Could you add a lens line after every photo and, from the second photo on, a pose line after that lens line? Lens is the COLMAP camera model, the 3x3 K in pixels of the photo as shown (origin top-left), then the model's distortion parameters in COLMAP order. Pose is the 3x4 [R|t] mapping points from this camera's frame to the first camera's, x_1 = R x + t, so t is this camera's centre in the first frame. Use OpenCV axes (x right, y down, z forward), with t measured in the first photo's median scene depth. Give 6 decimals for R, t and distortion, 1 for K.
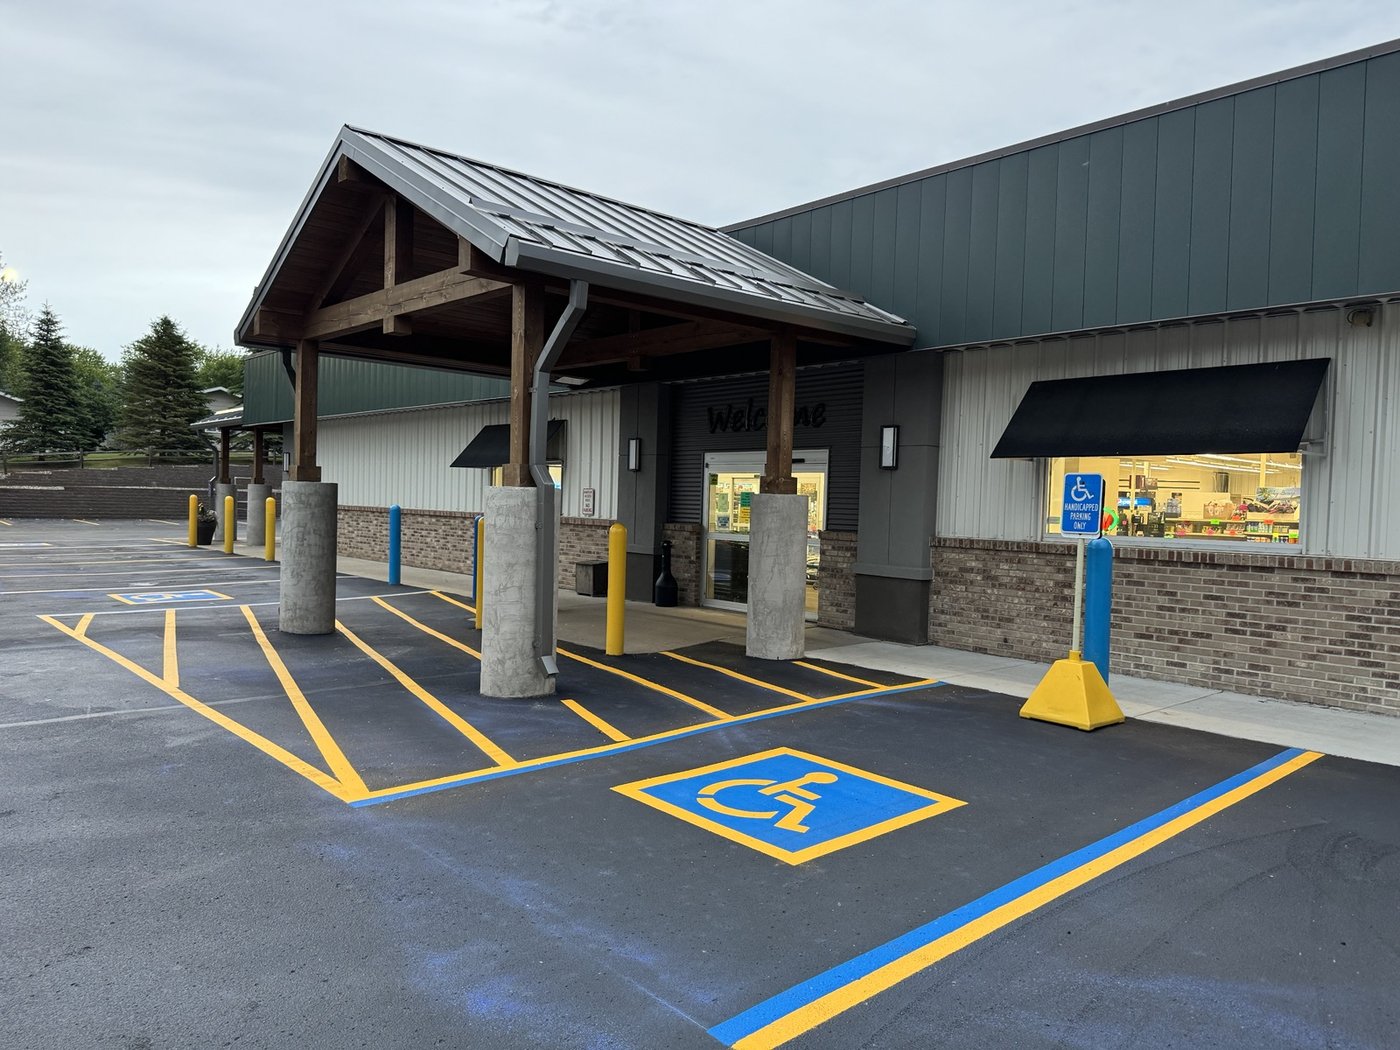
lens RADIAL K [[960.2, 0, 715.6], [0, 960.2, 526.2], [0, 0, 1]] dist [0.119858, -0.188538]
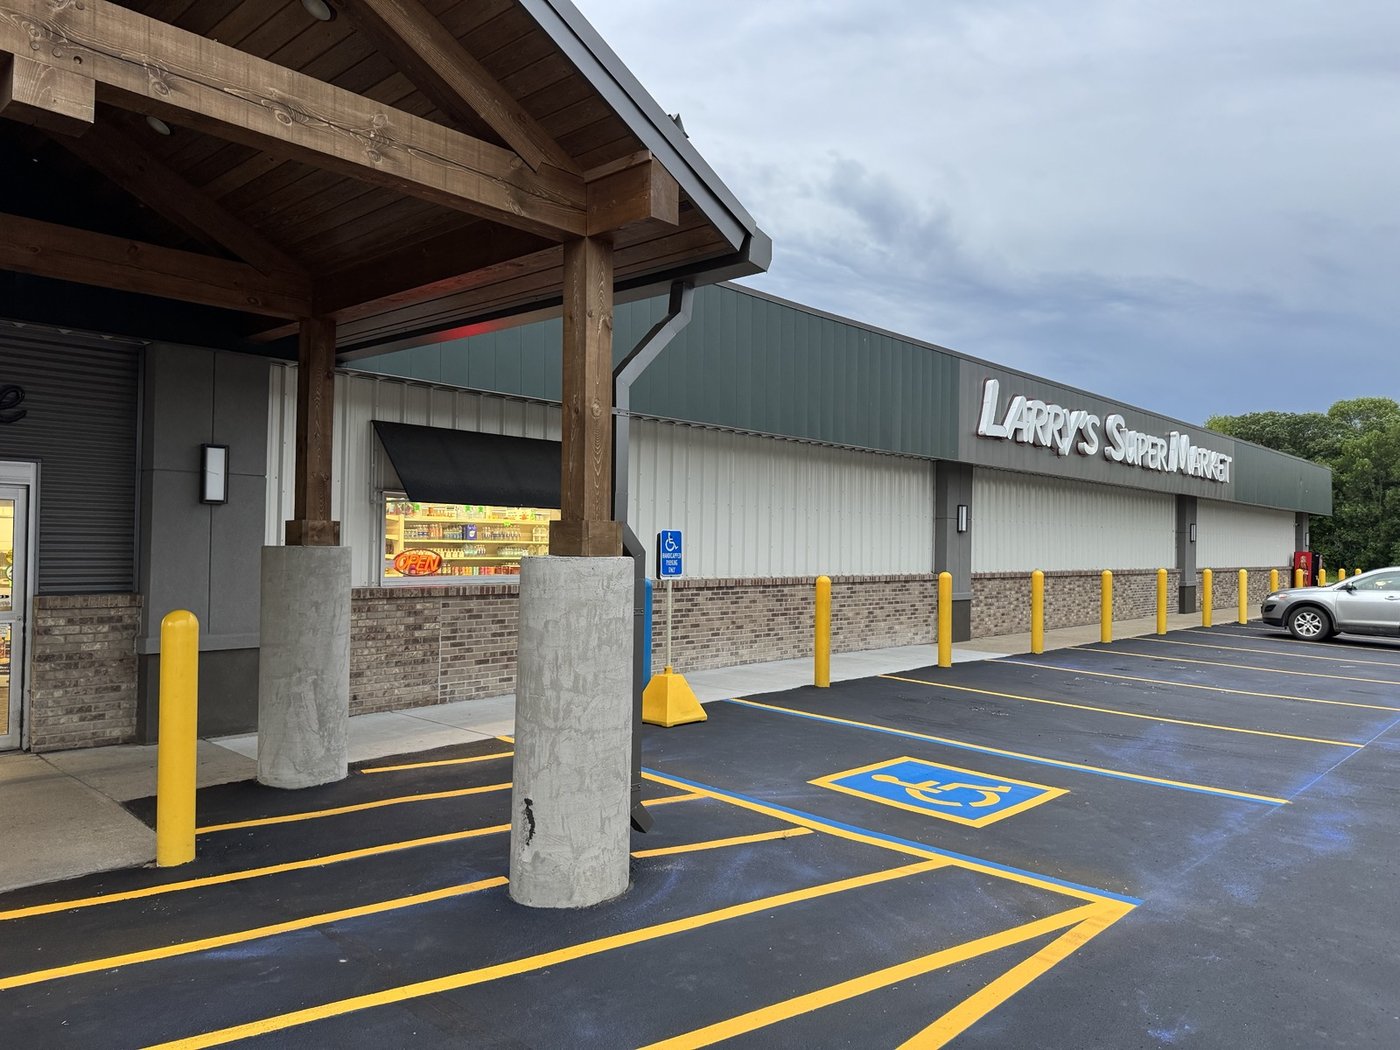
lens RADIAL K [[960.2, 0, 715.6], [0, 960.2, 526.2], [0, 0, 1]] dist [0.119858, -0.188538]
pose [[-0.079752, -0.011306, 0.996751, -0.719622], [0.007630, 0.999899, 0.011952, -0.058554], [-0.996786, 0.008559, -0.079658, 0.822167]]
